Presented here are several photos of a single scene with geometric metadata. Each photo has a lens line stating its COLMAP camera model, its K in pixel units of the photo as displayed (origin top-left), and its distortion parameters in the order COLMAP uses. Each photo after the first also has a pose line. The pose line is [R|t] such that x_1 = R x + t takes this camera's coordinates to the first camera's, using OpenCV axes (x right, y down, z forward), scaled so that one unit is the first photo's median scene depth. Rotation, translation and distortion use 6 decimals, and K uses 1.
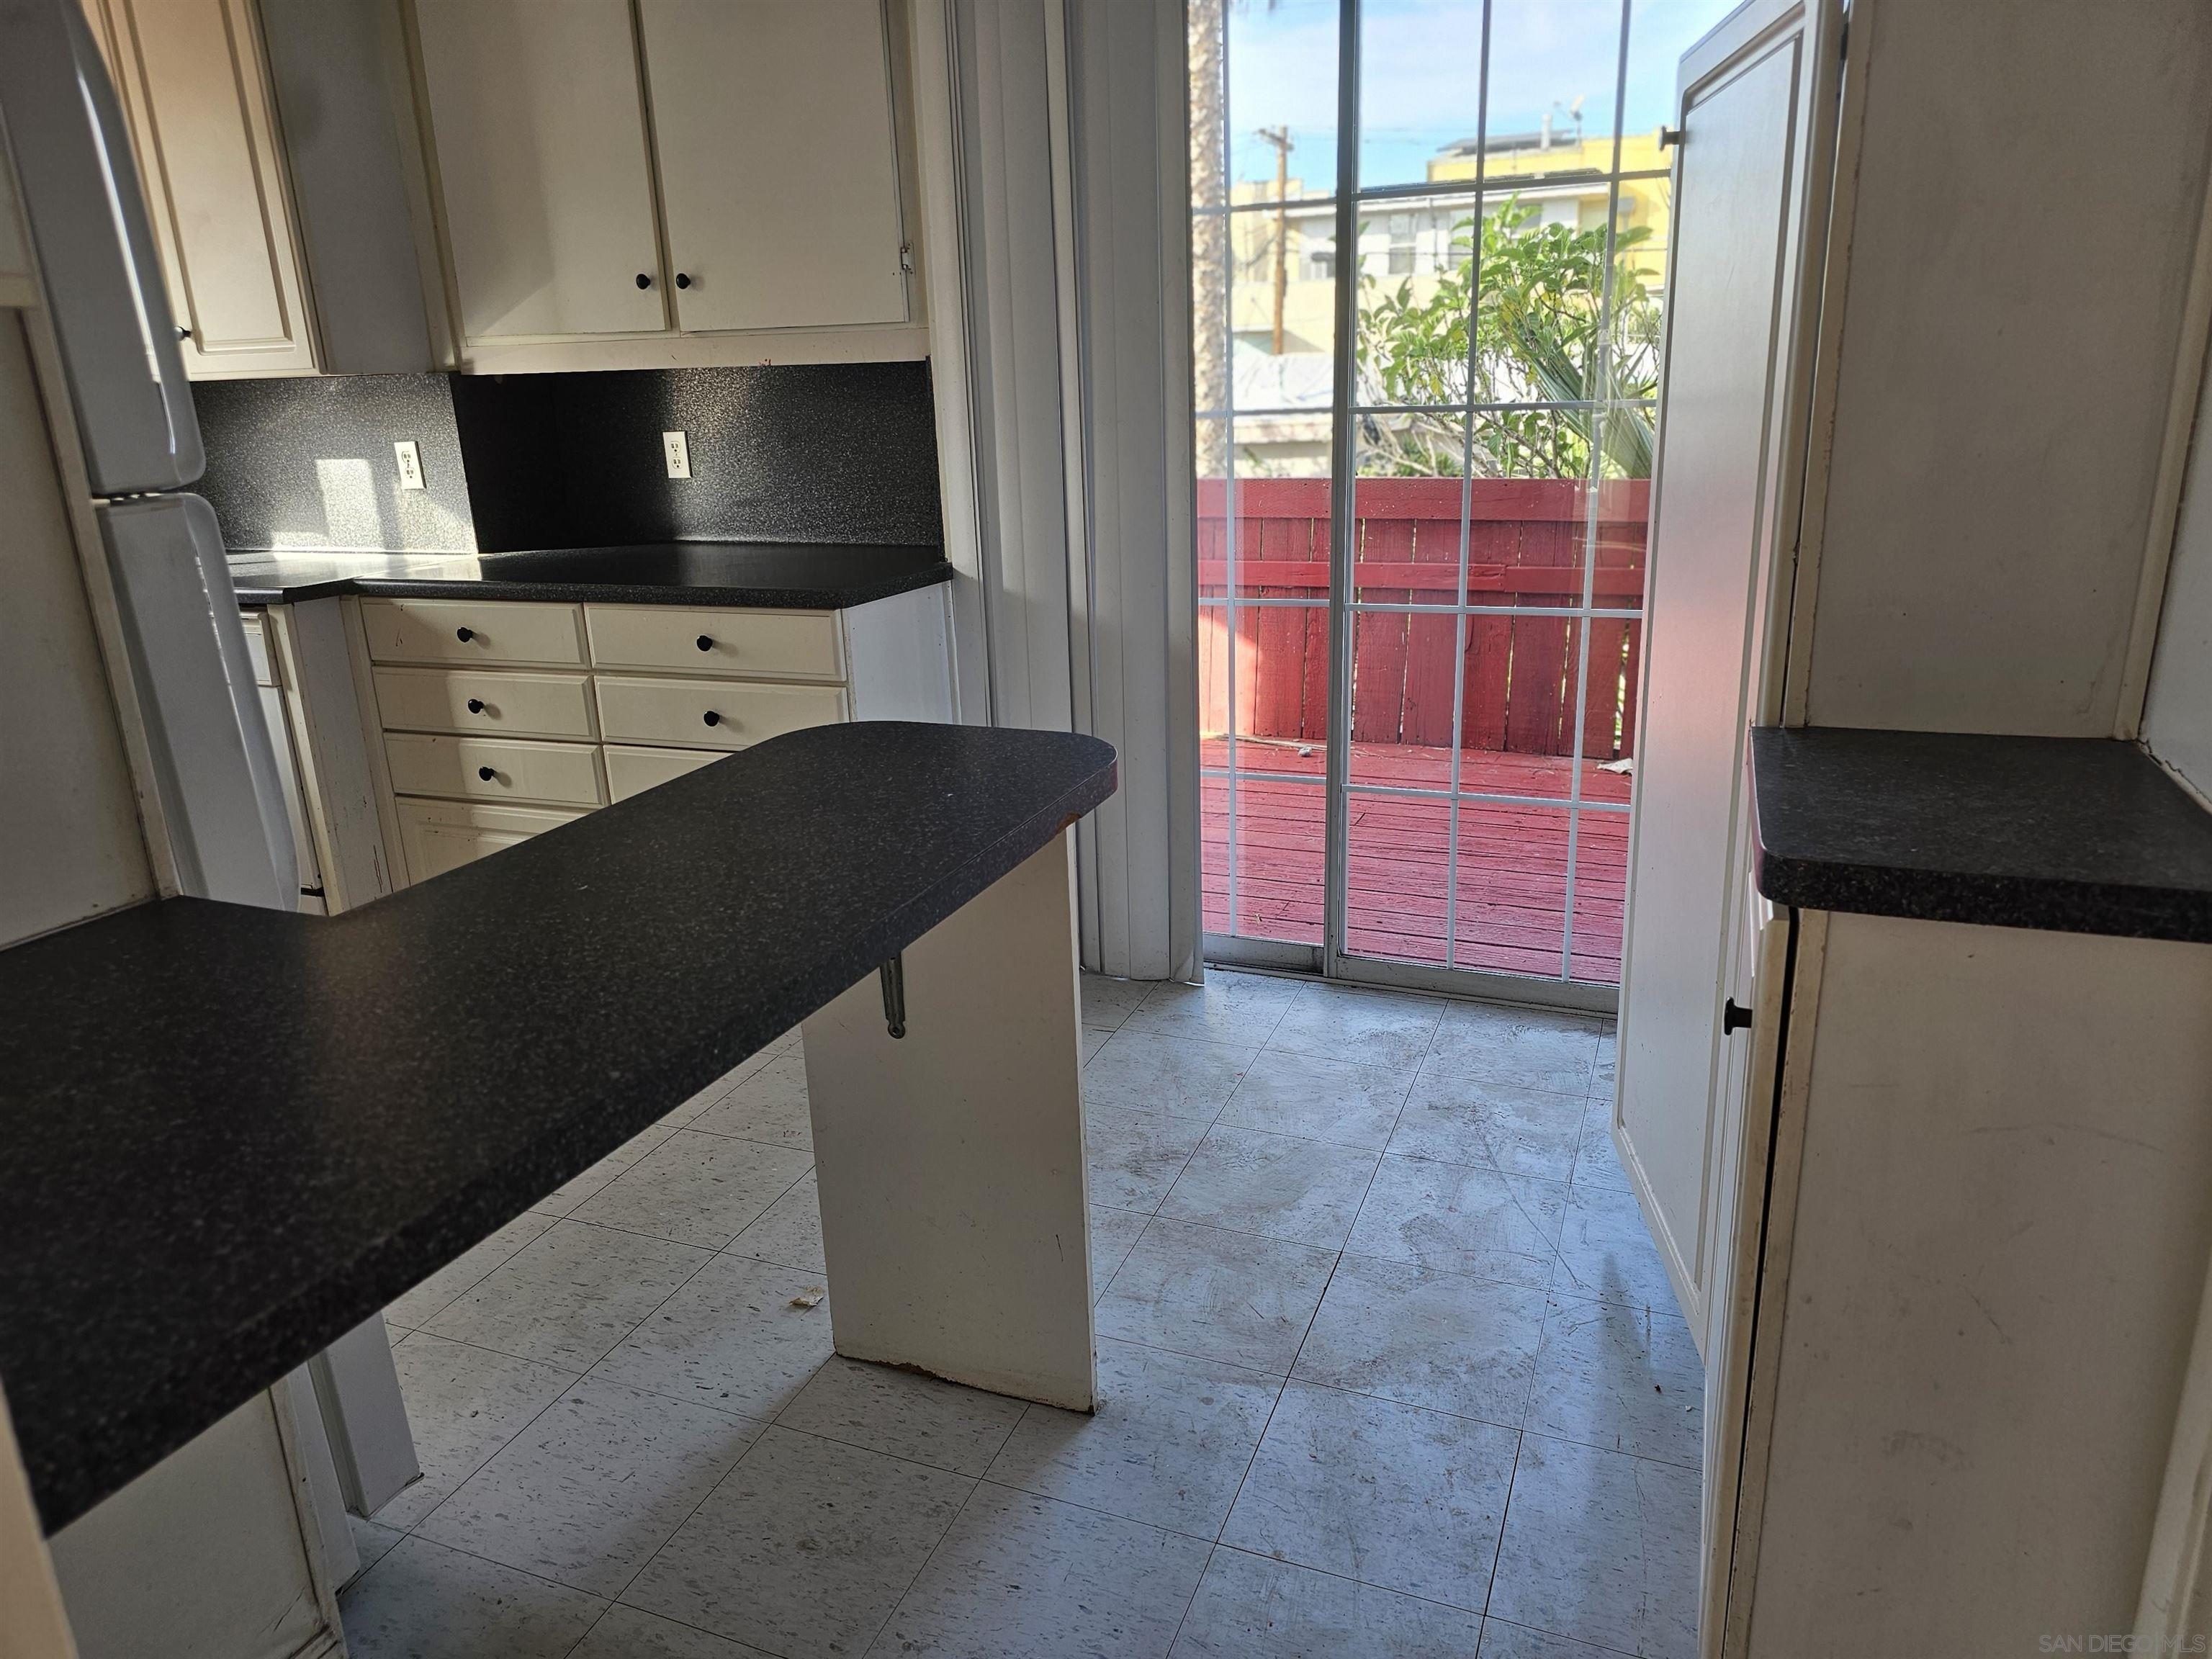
lens RADIAL K [[1483.5, 0, 1143.9], [0, 1483.5, 826.7], [0, 0, 1]] dist [0.052640, -0.040717]
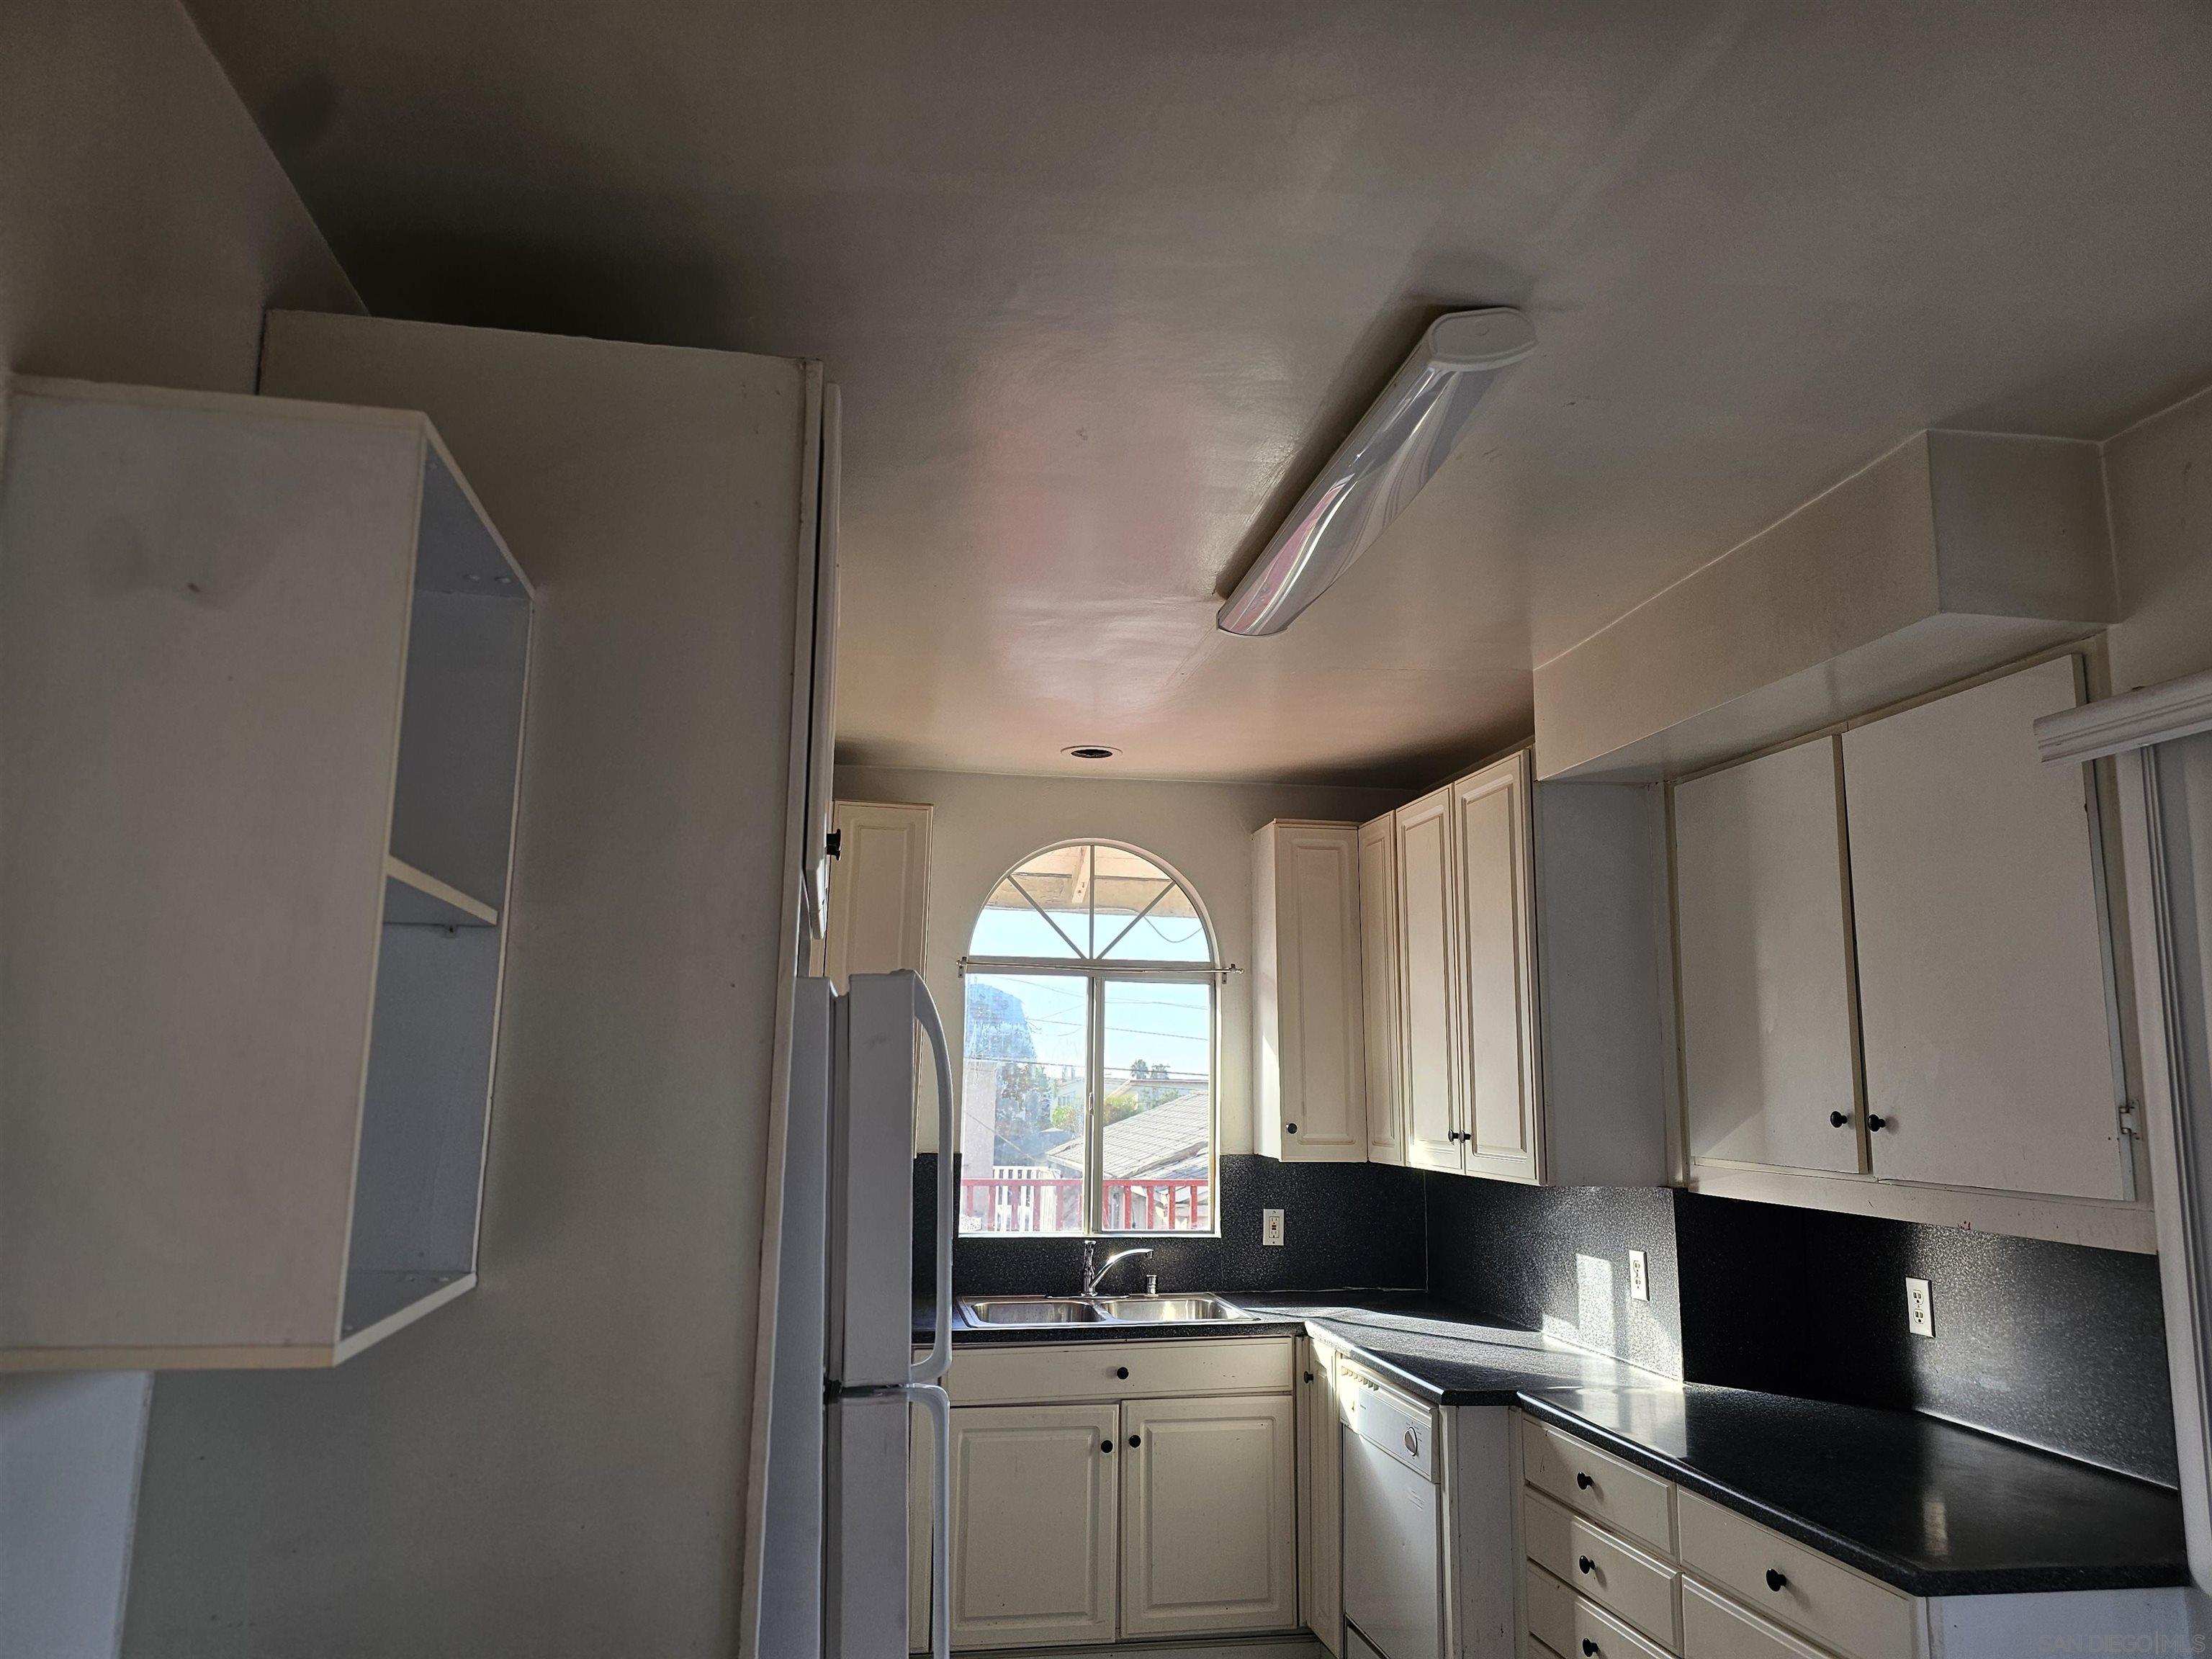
lens RADIAL K [[1483.5, 0, 1071.2], [0, 1483.5, 836.9], [0, 0, 1]] dist [0.052640, -0.040717]
pose [[0.506009, -0.100634, -0.856638, 0.215370], [-0.284305, 0.918206, -0.275804, -0.142457], [0.814325, 0.383106, 0.436010, 0.177467]]
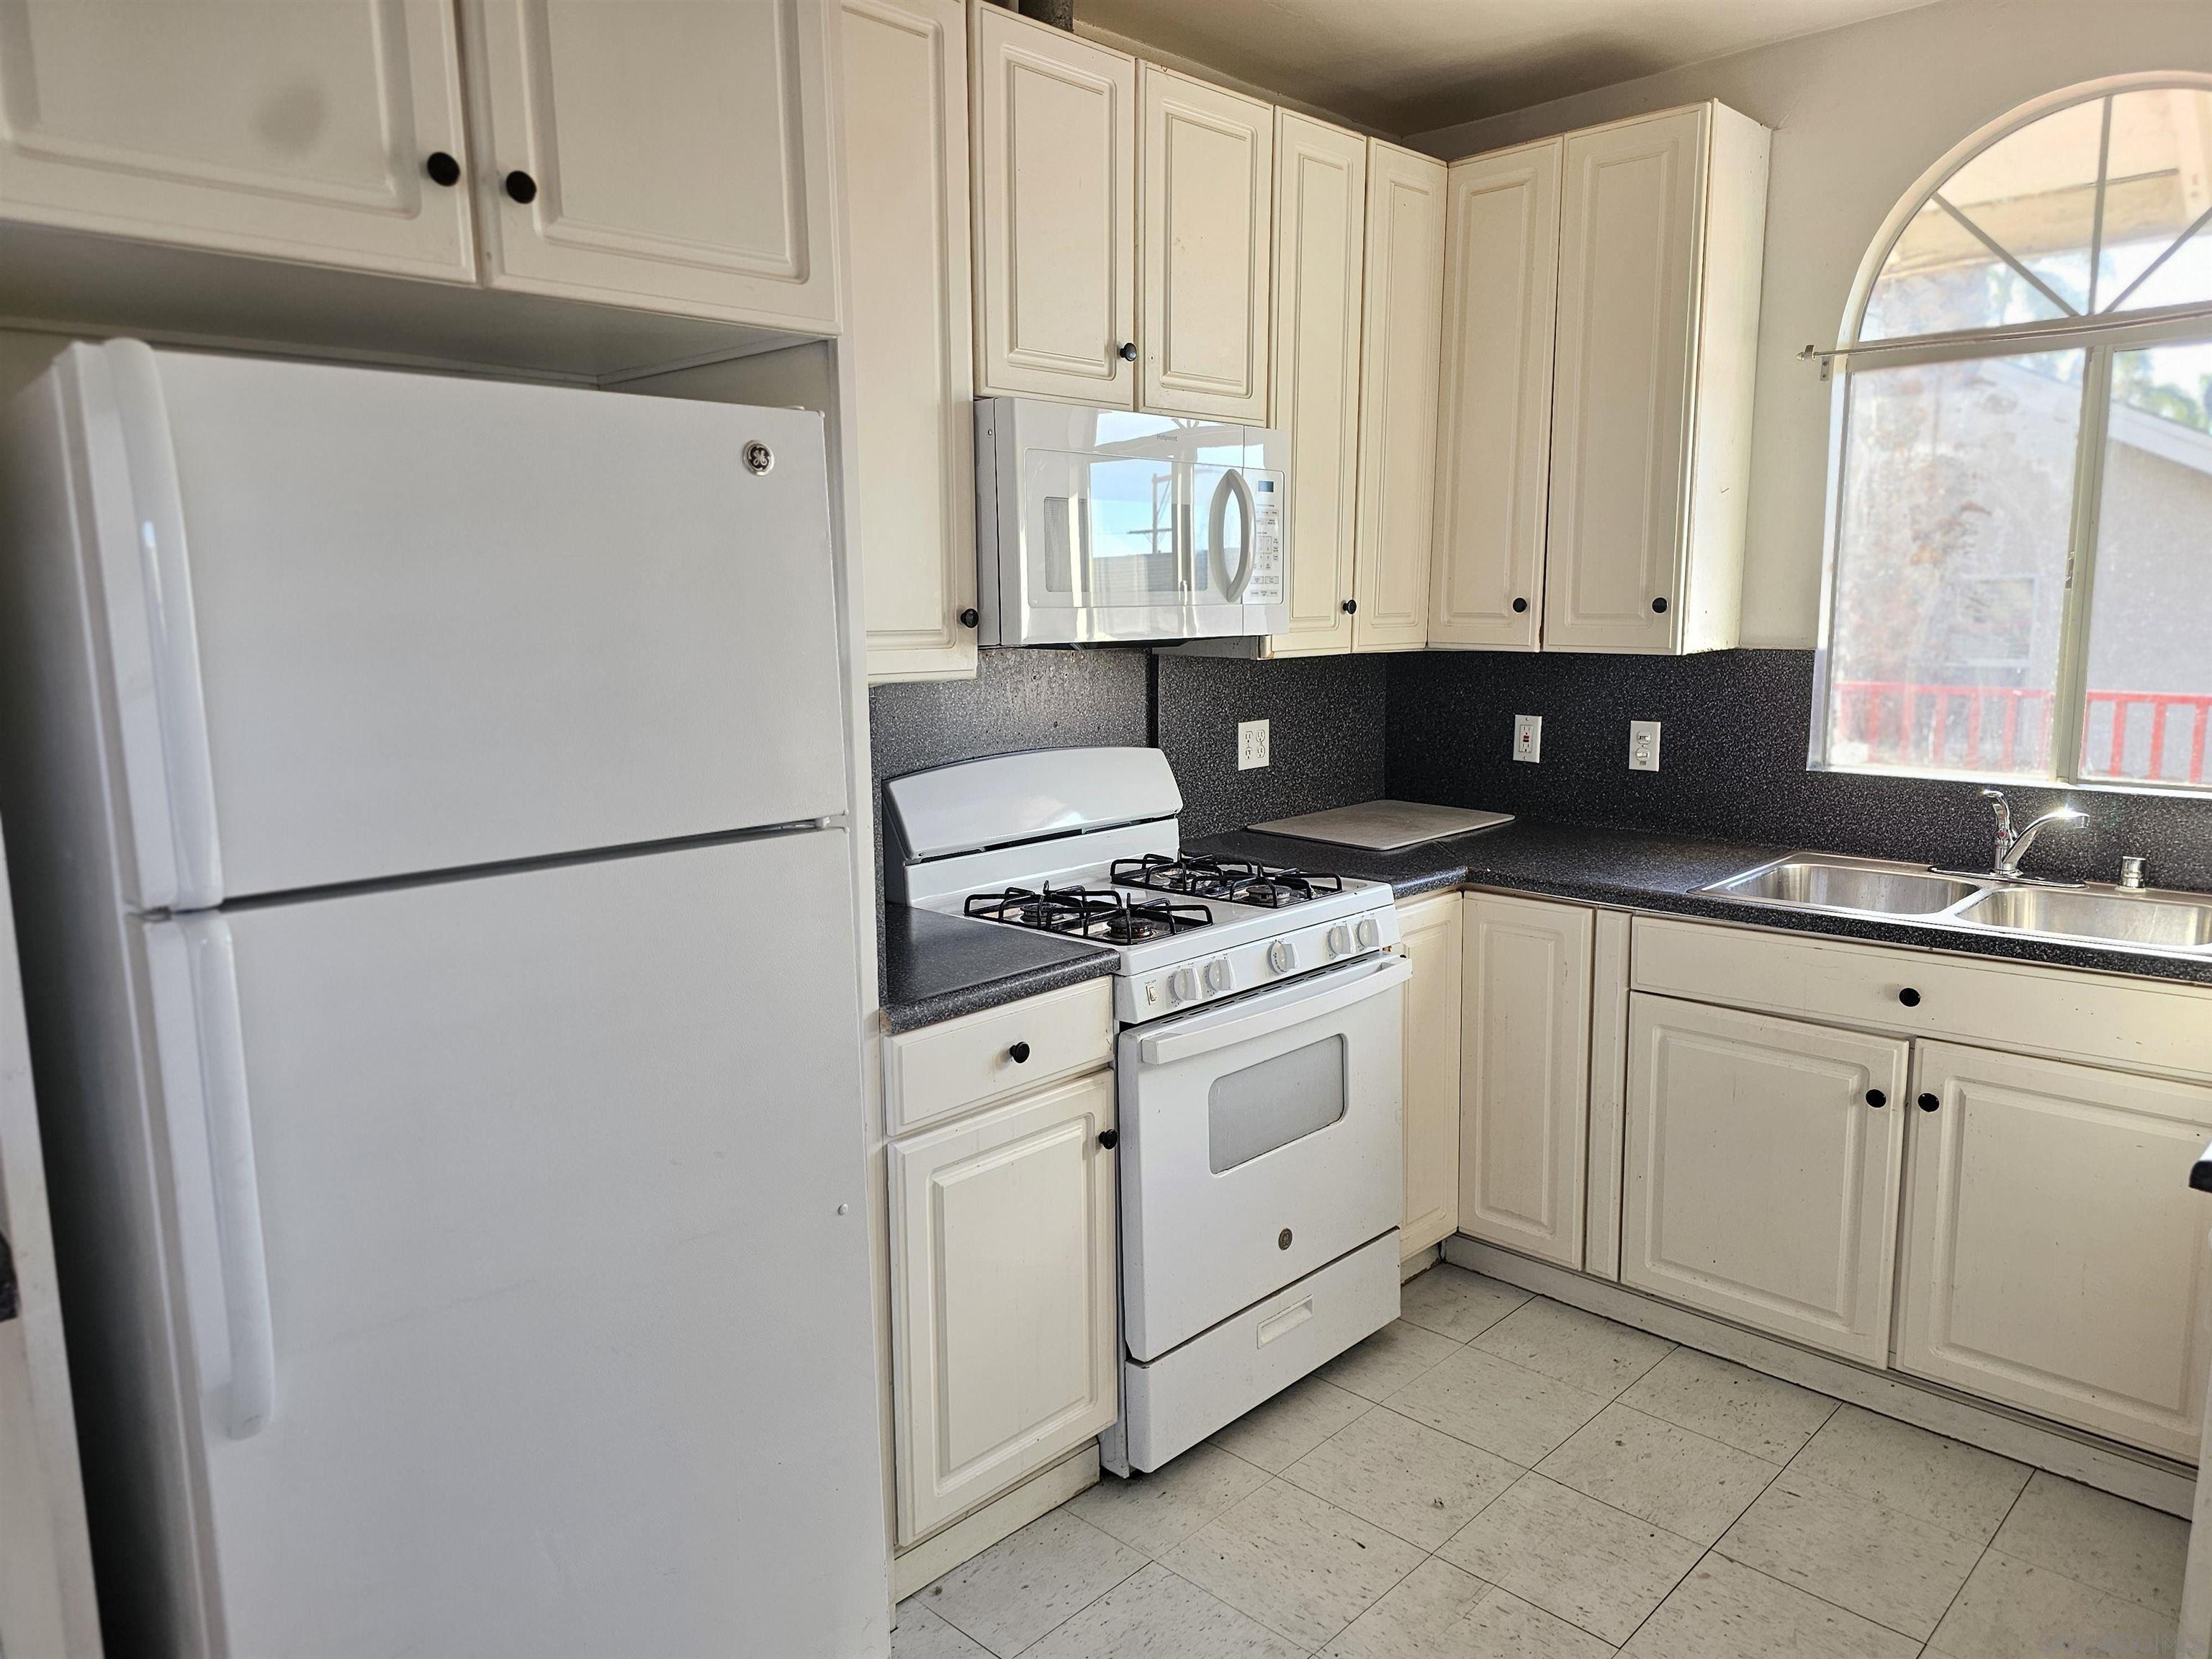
lens RADIAL K [[1483.5, 0, 1098.6], [0, 1483.5, 812.9], [0, 0, 1]] dist [0.052640, -0.040717]
pose [[-0.382326, 0.175868, -0.907137, -0.020300], [-0.246178, 0.926852, 0.283445, -0.284847], [0.890630, 0.331686, -0.311065, 0.737166]]
